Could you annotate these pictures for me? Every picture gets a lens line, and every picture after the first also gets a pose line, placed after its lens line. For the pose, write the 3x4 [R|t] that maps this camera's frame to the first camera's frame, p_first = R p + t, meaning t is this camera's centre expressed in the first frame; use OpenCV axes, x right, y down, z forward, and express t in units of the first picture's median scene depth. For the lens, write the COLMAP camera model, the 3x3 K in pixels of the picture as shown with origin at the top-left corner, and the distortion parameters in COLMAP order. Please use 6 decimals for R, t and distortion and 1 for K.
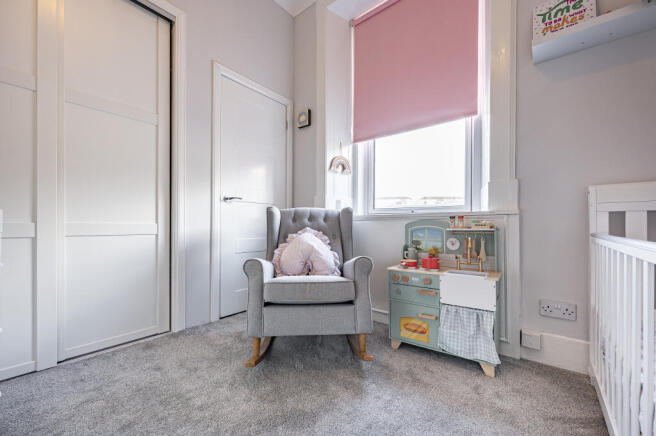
lens RADIAL K [[262.7, 0, 326.7], [0, 262.7, 228.0], [0, 0, 1]] dist [0.000315, 0.000061]
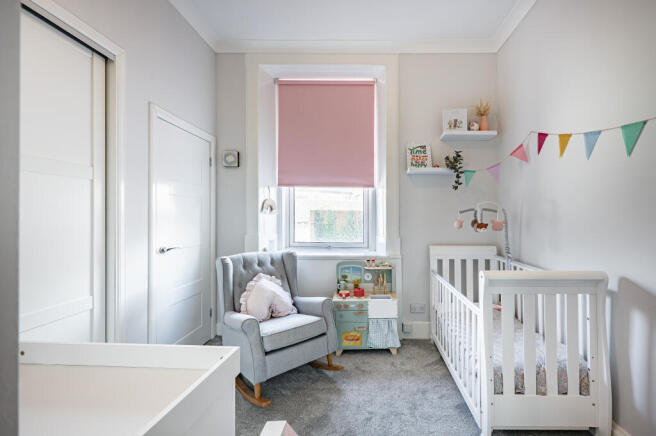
lens RADIAL K [[271.3, 0, 364.5], [0, 271.3, 218.8], [0, 0, 1]] dist [-0.000026, -0.000046]
pose [[0.781302, -0.000390, 0.624153, -0.545360], [0.004230, 0.999980, -0.004670, -0.277652], [-0.624139, 0.006289, 0.781288, -0.250056]]
